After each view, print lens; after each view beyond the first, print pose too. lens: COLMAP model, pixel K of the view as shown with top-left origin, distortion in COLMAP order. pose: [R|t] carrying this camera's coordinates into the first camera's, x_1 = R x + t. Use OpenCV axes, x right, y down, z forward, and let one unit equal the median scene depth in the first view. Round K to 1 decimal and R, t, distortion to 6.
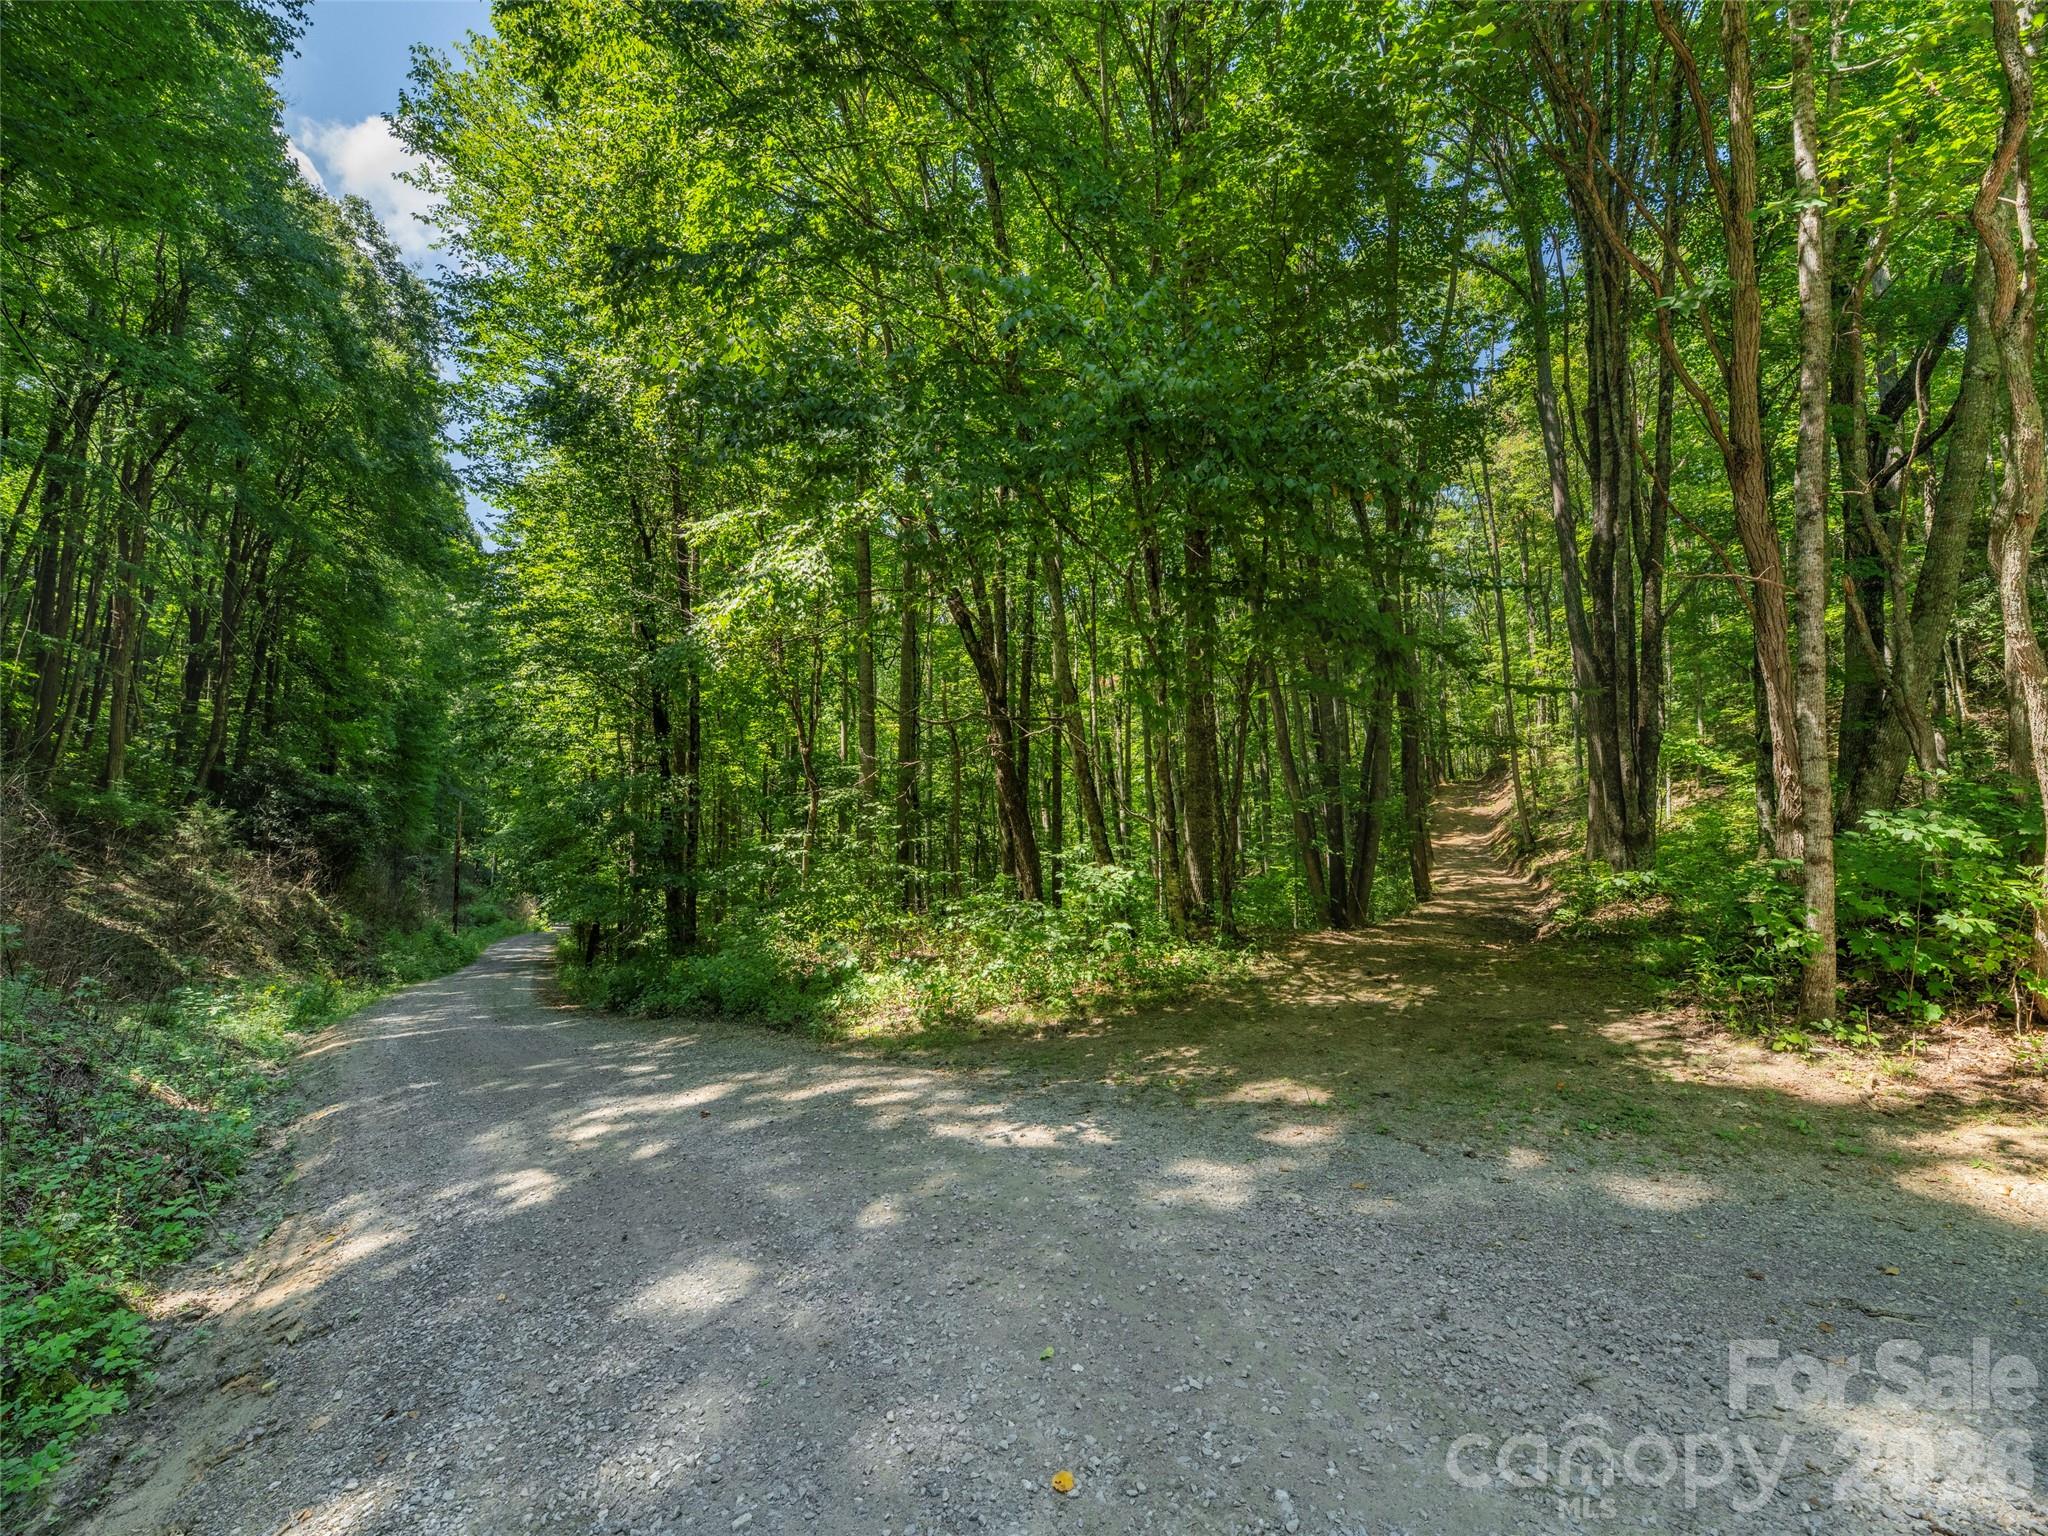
lens RADIAL K [[825.3, 0, 1027.3], [0, 825.3, 760.4], [0, 0, 1]] dist [-0.000636, -0.000019]
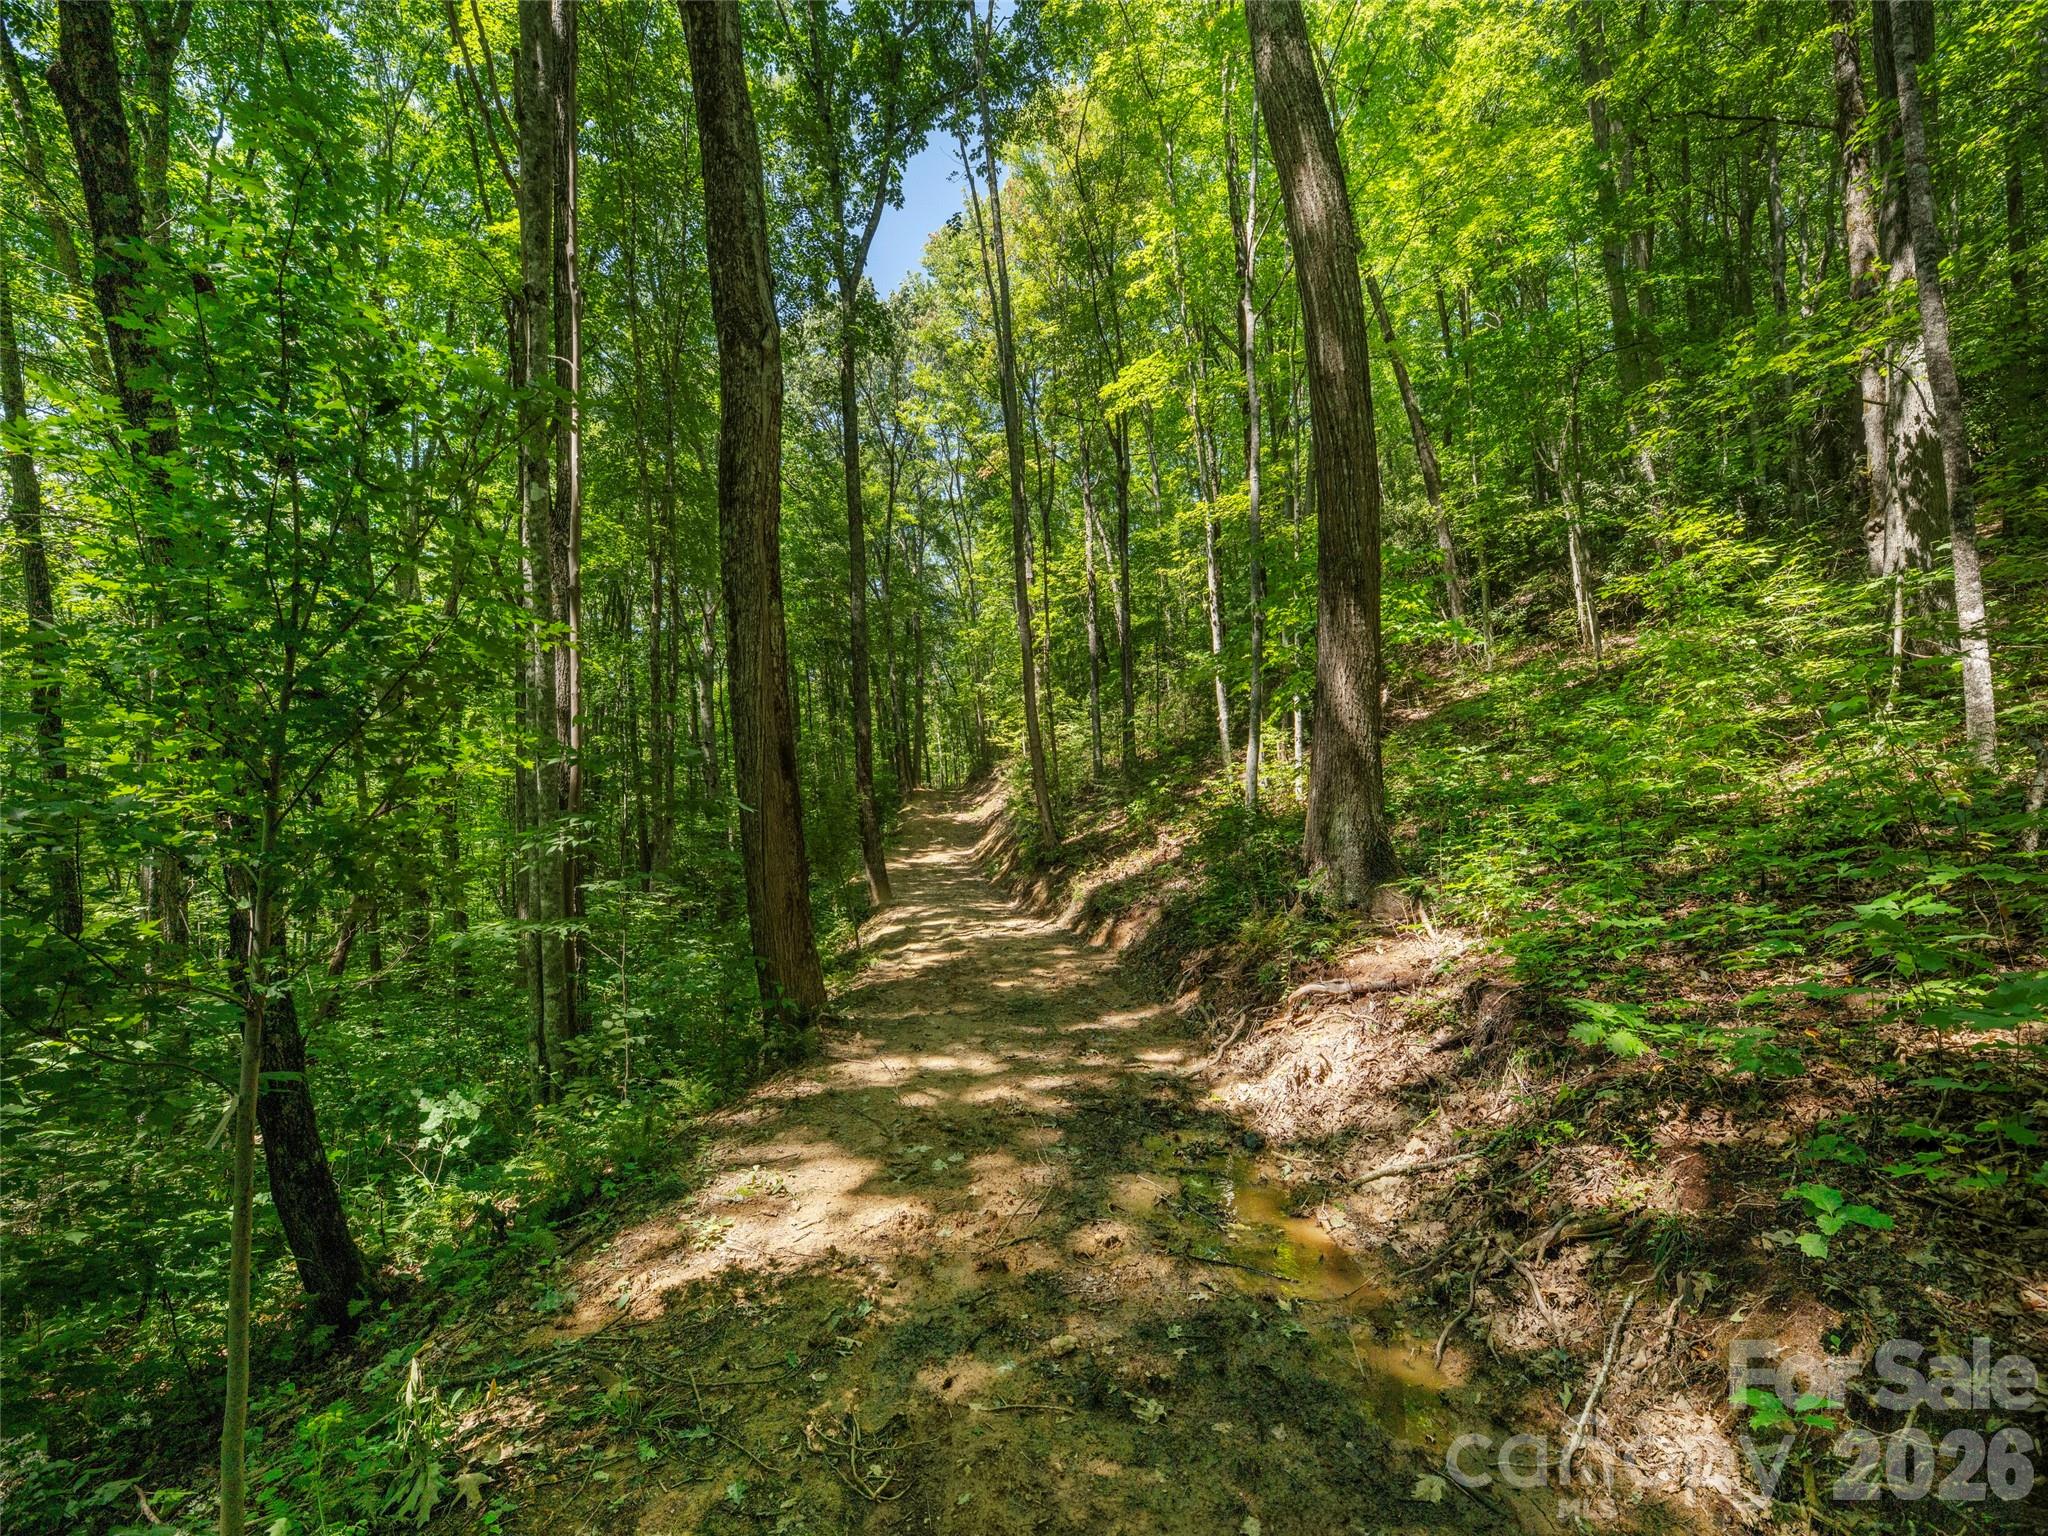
lens RADIAL K [[825.3, 0, 1025.5], [0, 825.3, 776.7], [0, 0, 1]] dist [-0.000636, -0.000019]
pose [[0.833712, 0.014863, 0.552000, 0.225534], [-0.000564, 0.999660, -0.026065, 0.051779], [-0.552200, 0.021419, 0.833437, 0.427852]]
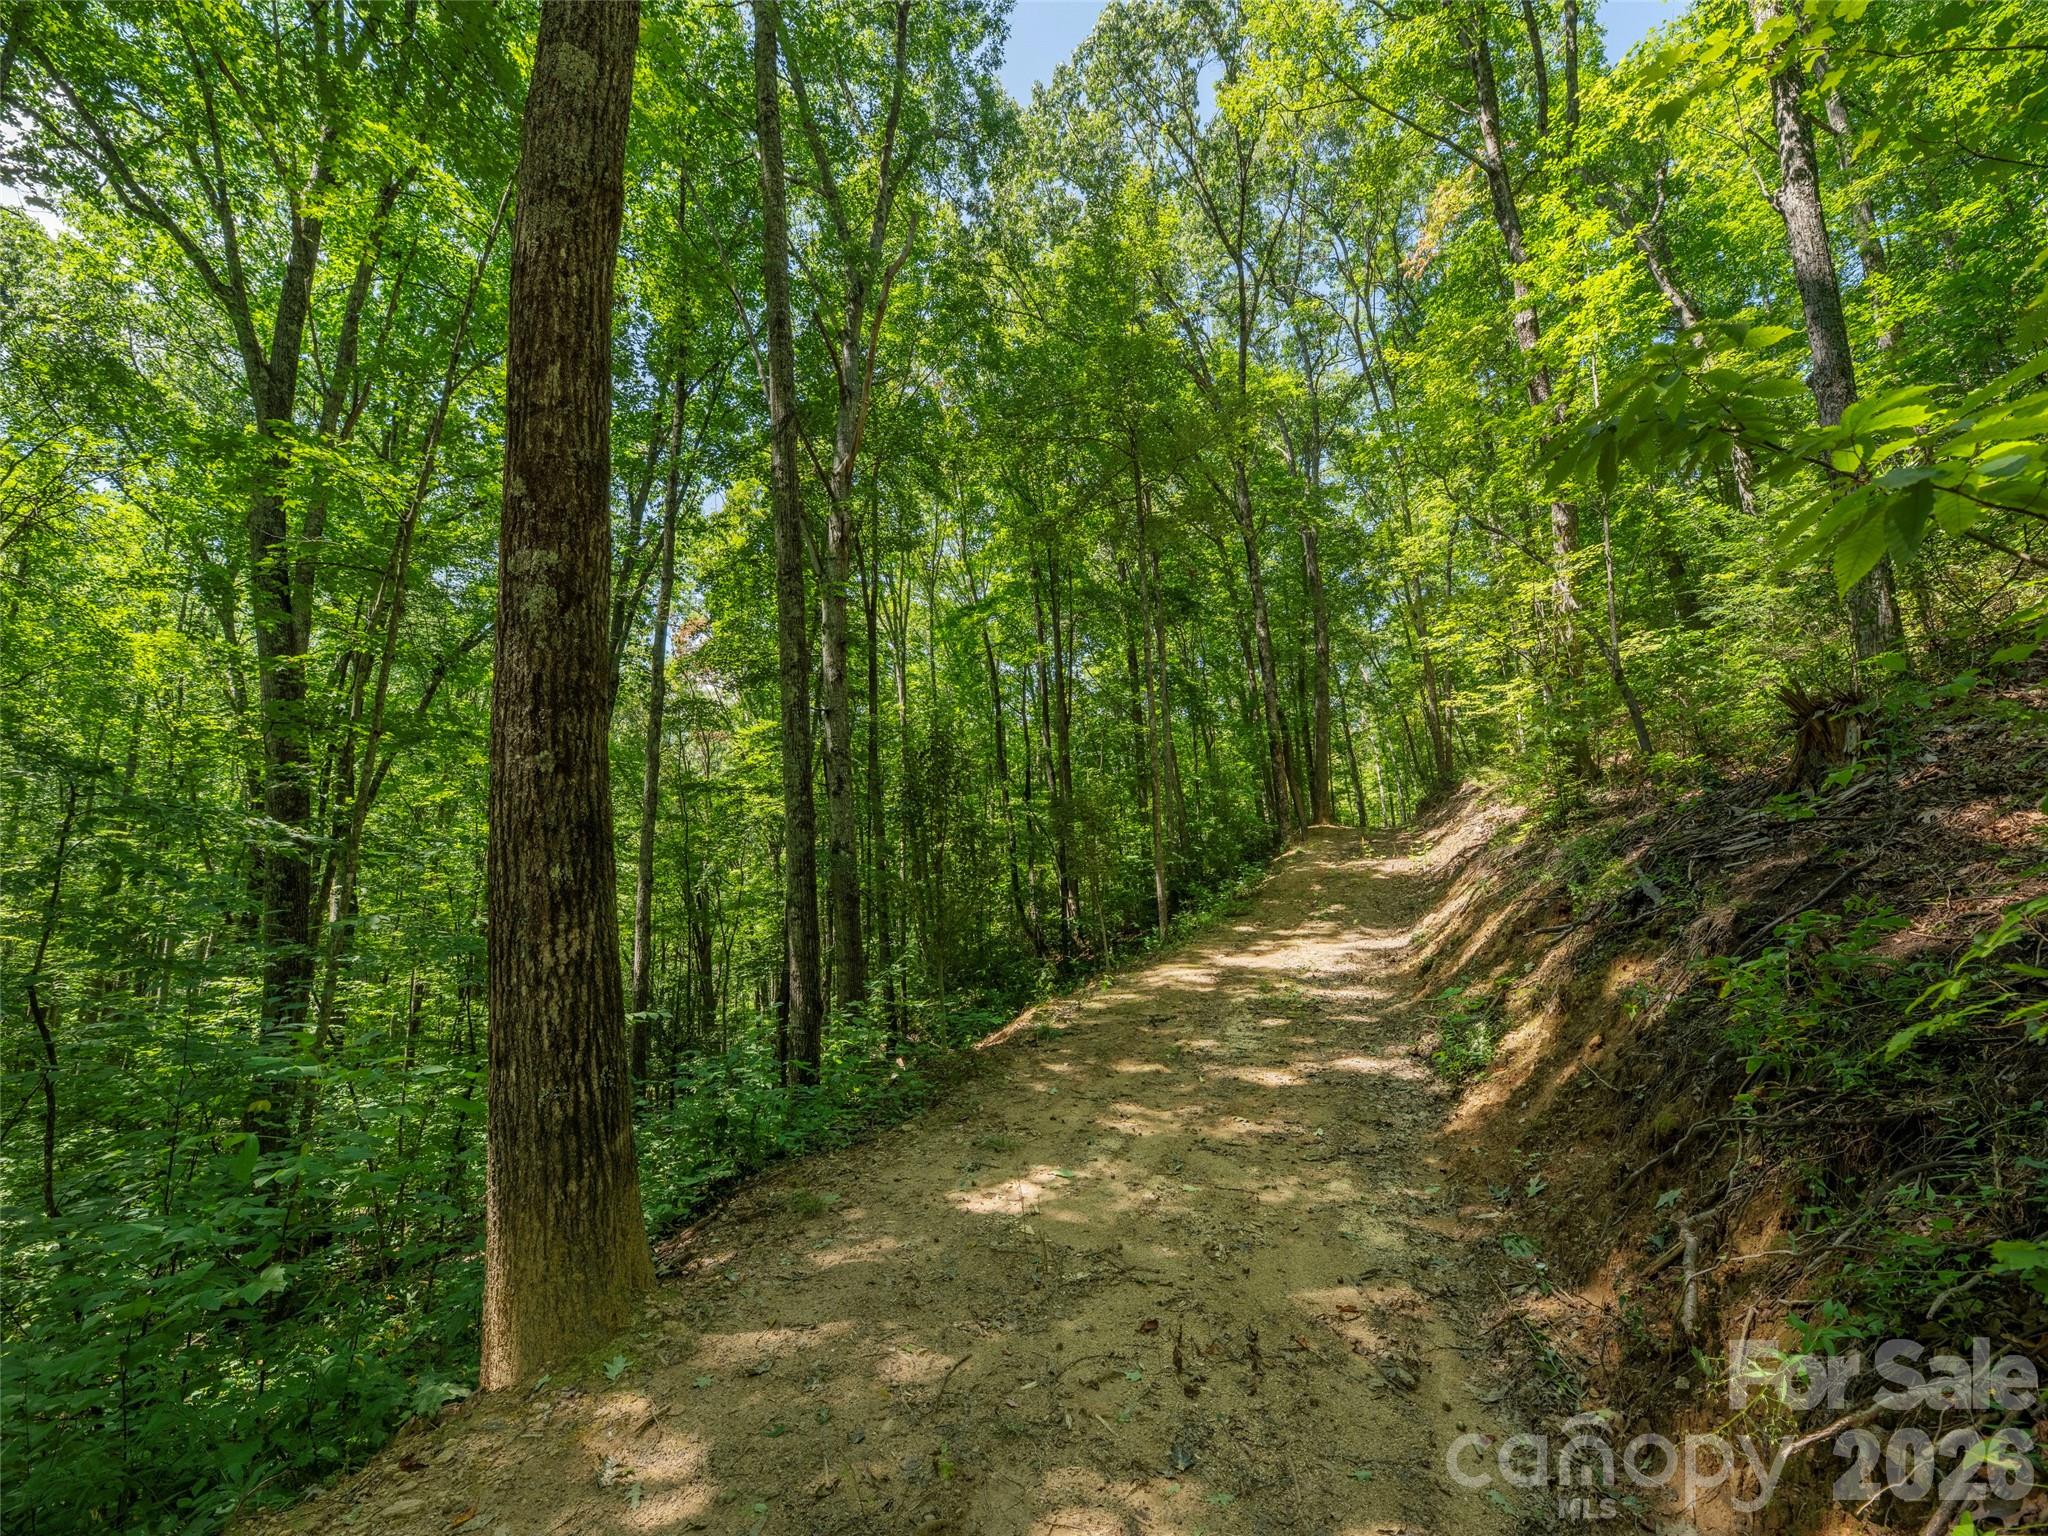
lens RADIAL K [[825.3, 0, 1024.7], [0, 825.3, 769.8], [0, 0, 1]] dist [-0.000636, -0.000019]
pose [[0.998474, 0.006642, 0.054823, 0.438665], [-0.000221, 0.993213, -0.116311, 0.072712], [-0.055223, 0.116122, 0.991699, 0.774910]]
